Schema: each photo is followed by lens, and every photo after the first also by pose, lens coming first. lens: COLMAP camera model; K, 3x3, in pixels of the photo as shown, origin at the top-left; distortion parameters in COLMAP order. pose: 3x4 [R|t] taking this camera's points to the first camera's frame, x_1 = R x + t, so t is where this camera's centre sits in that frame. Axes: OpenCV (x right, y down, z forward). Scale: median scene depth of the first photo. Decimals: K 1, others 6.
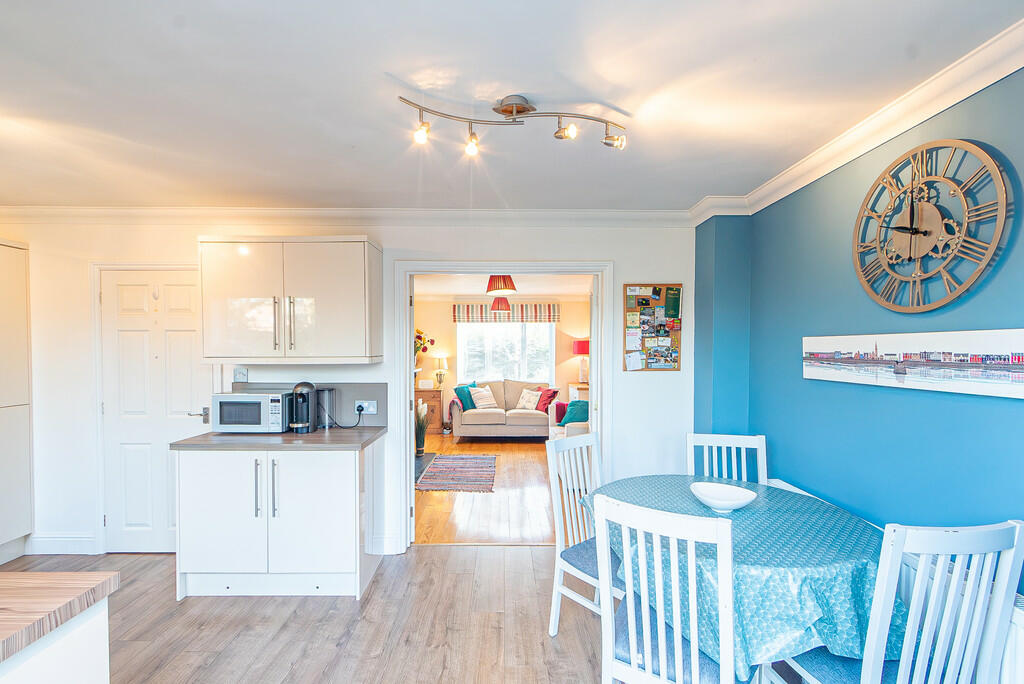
lens RADIAL K [[452.9, 0, 504.0], [0, 452.9, 343.9], [0, 0, 1]] dist [0.002768, -0.000798]
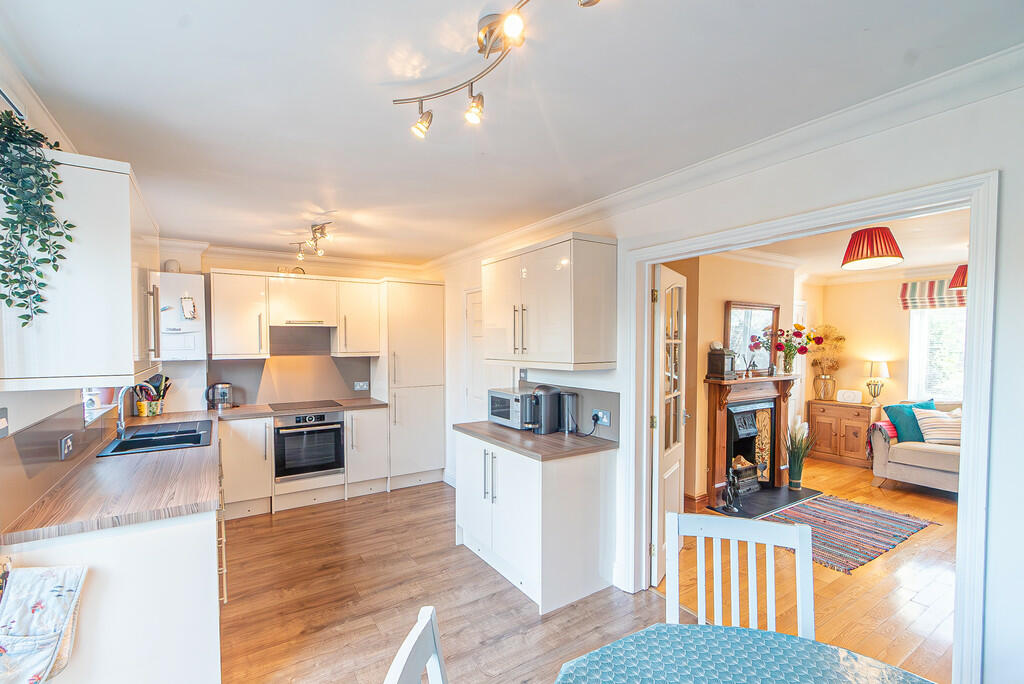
lens RADIAL K [[452.9, 0, 507.4], [0, 452.9, 348.5], [0, 0, 1]] dist [0.002768, -0.000798]
pose [[0.538183, 0.012001, -0.842743, 0.366163], [0.009030, 0.999759, 0.020003, -0.019818], [0.842780, -0.018375, 0.537945, 0.348013]]
